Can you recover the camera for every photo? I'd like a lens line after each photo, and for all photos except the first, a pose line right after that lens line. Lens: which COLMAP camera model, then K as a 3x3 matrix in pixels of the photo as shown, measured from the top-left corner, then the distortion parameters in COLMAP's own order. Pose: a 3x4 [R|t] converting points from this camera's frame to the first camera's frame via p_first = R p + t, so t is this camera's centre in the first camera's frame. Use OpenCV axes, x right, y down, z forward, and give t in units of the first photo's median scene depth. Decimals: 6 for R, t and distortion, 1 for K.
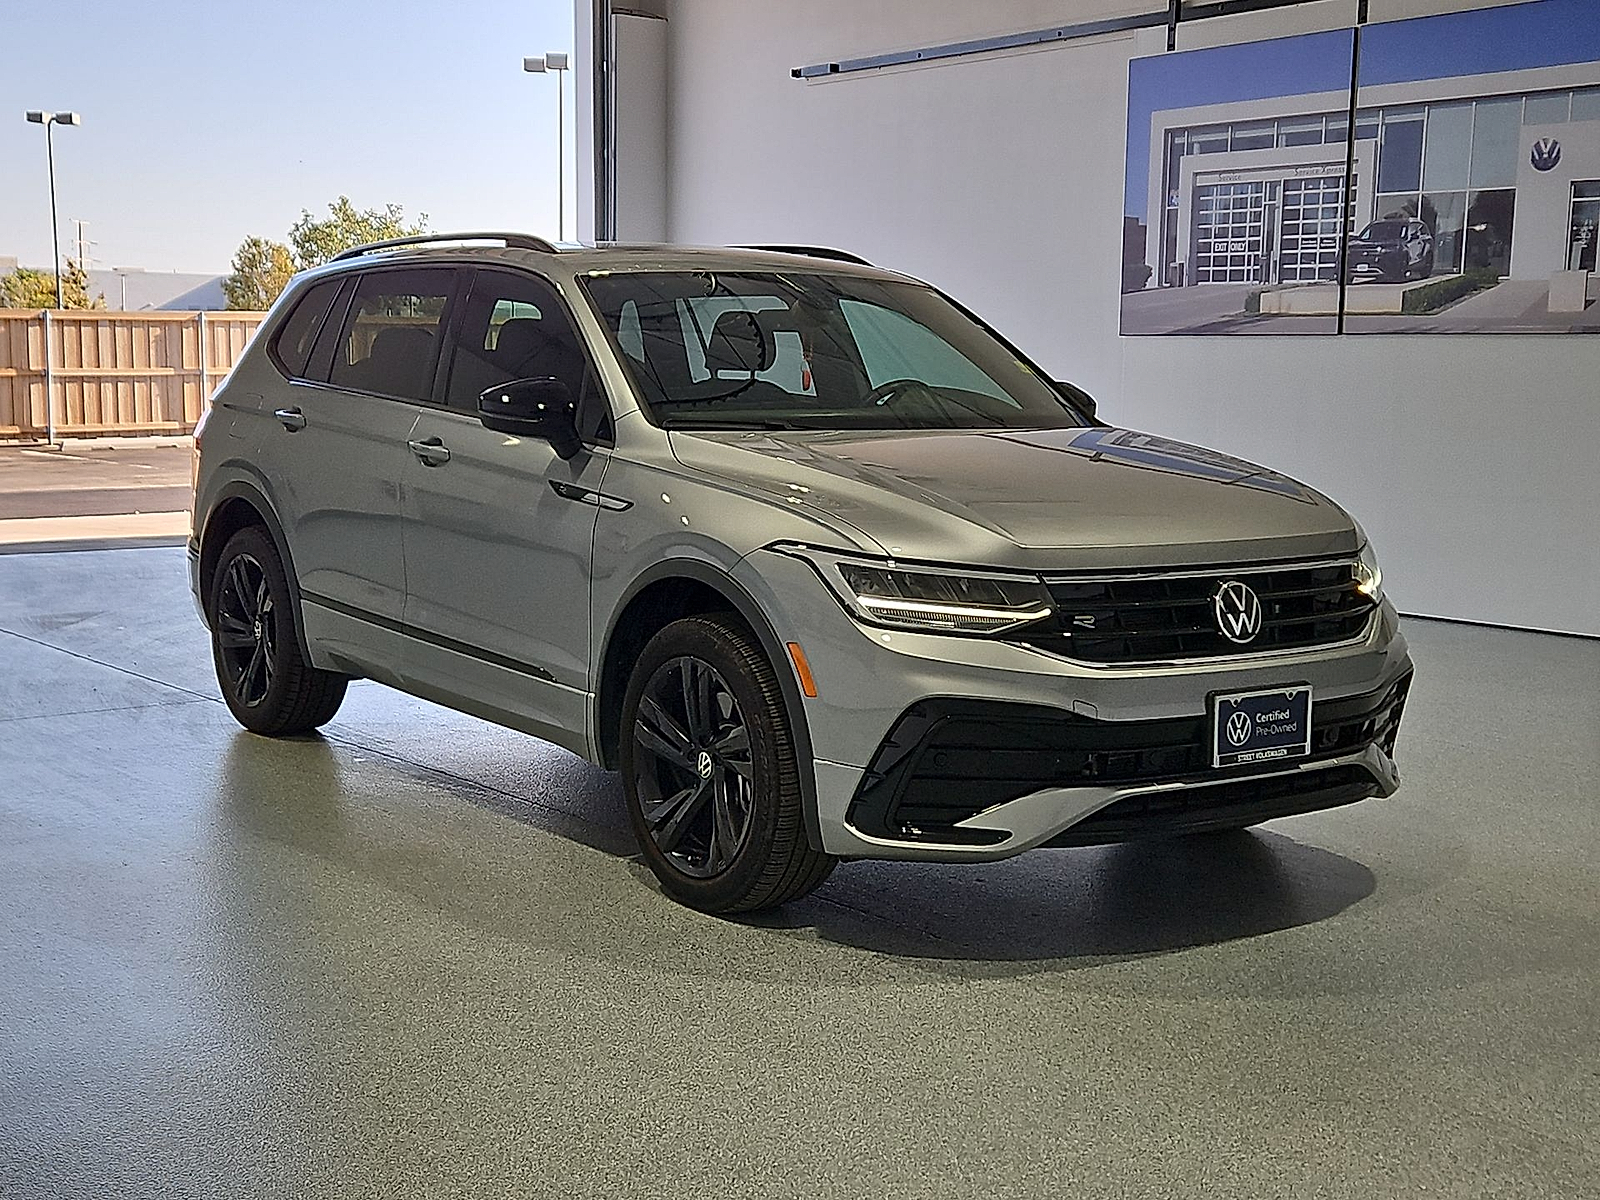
lens RADIAL K [[2234.7, 0, 779.7], [0, 2234.7, 682.2], [0, 0, 1]] dist [0.052682, 0.043546]
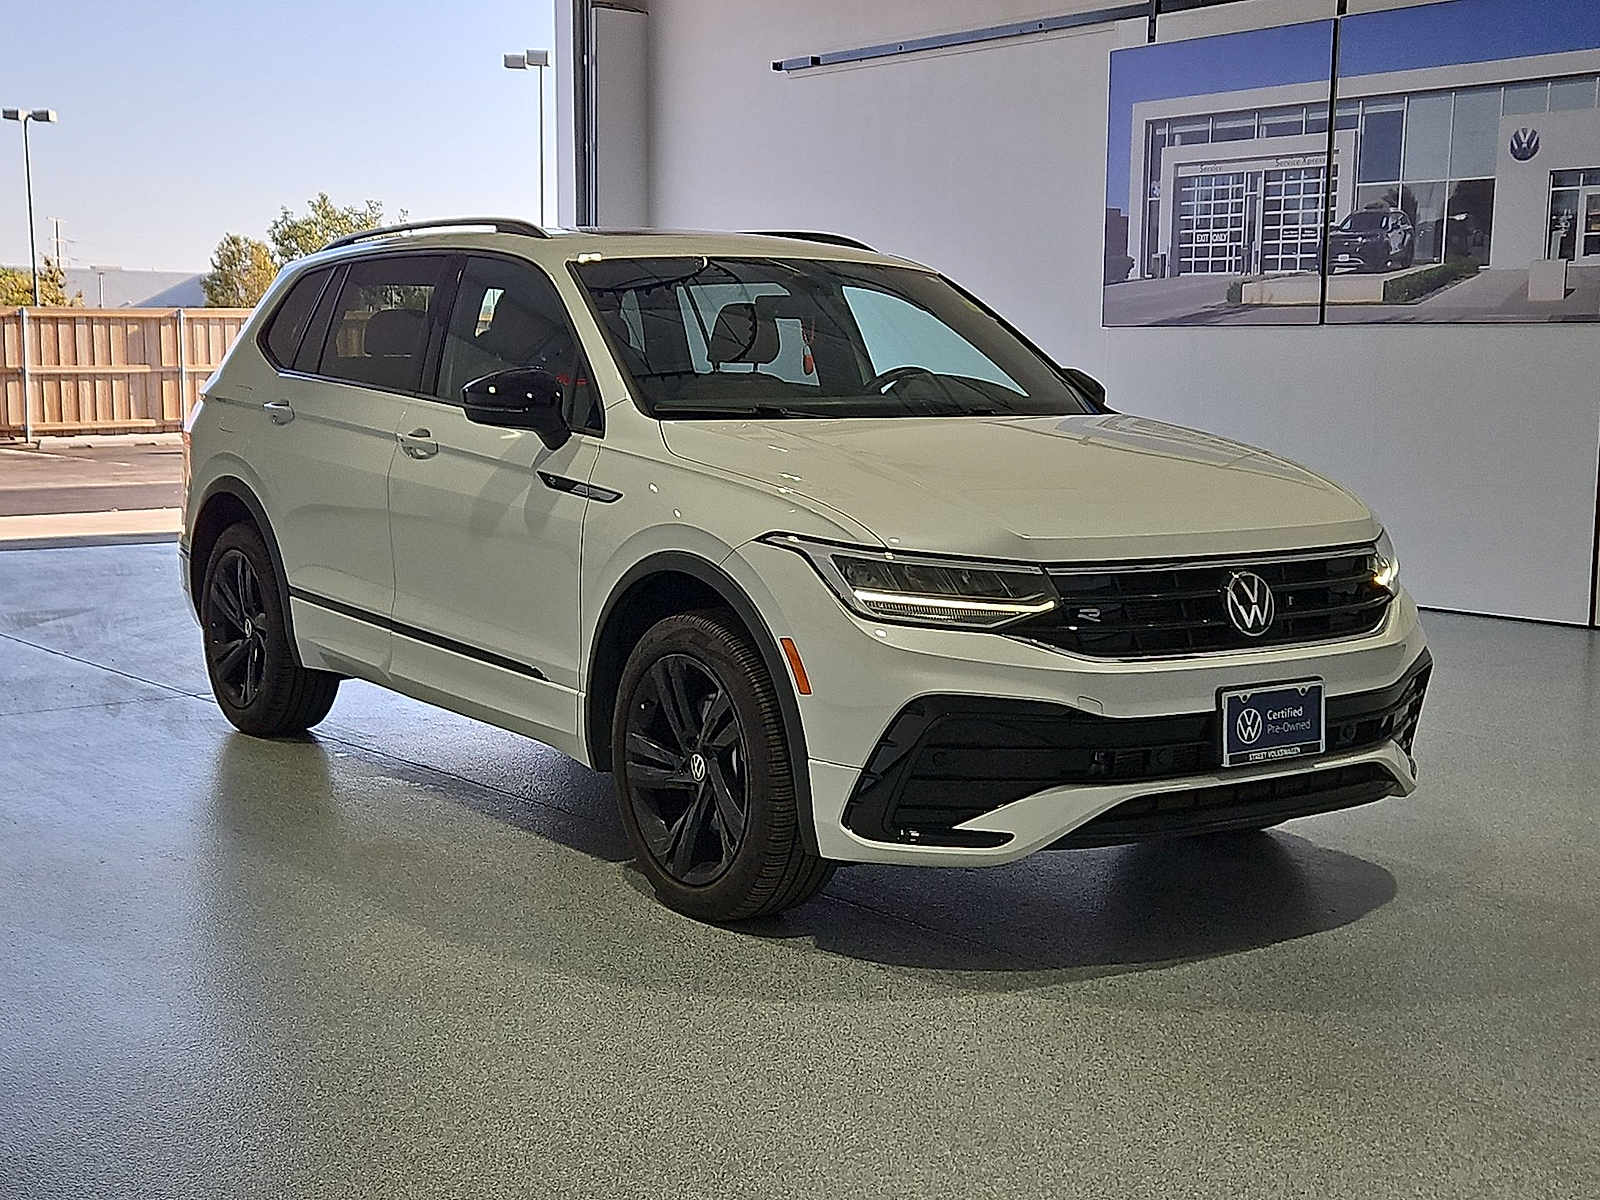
lens RADIAL K [[2227.8, 0, 797.2], [0, 2227.8, 675.1], [0, 0, 1]] dist [0.041614, 0.038948]
pose [[0.999853, -0.008402, 0.014977, -0.000906], [0.008405, 0.999965, -0.000122, -0.000489], [-0.014976, 0.000248, 0.999888, 0.007746]]
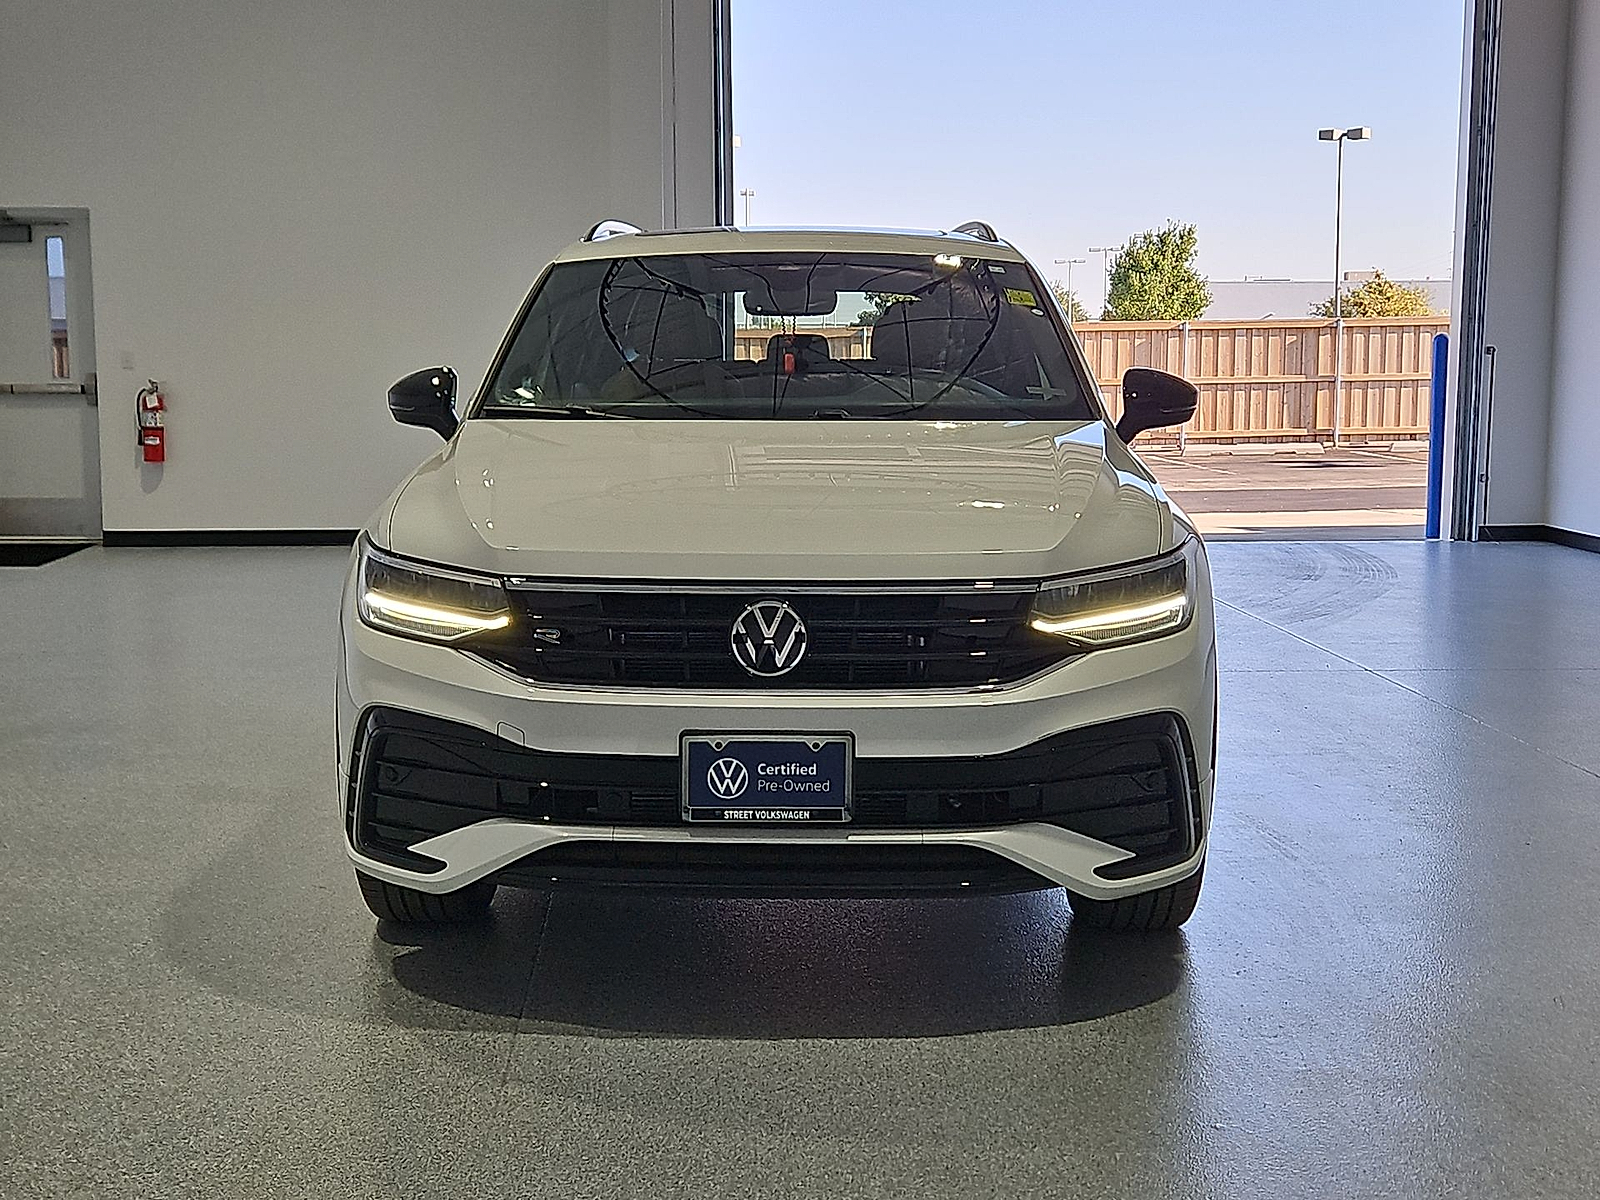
lens RADIAL K [[2207.7, 0, 686.7], [0, 2207.7, 631.9], [0, 0, 1]] dist [-0.019927, -0.025589]
pose [[0.779739, 0.061962, -0.623032, 0.134358], [-0.077230, 0.997010, 0.002499, -0.006592], [0.621324, 0.046168, 0.782193, 0.065519]]
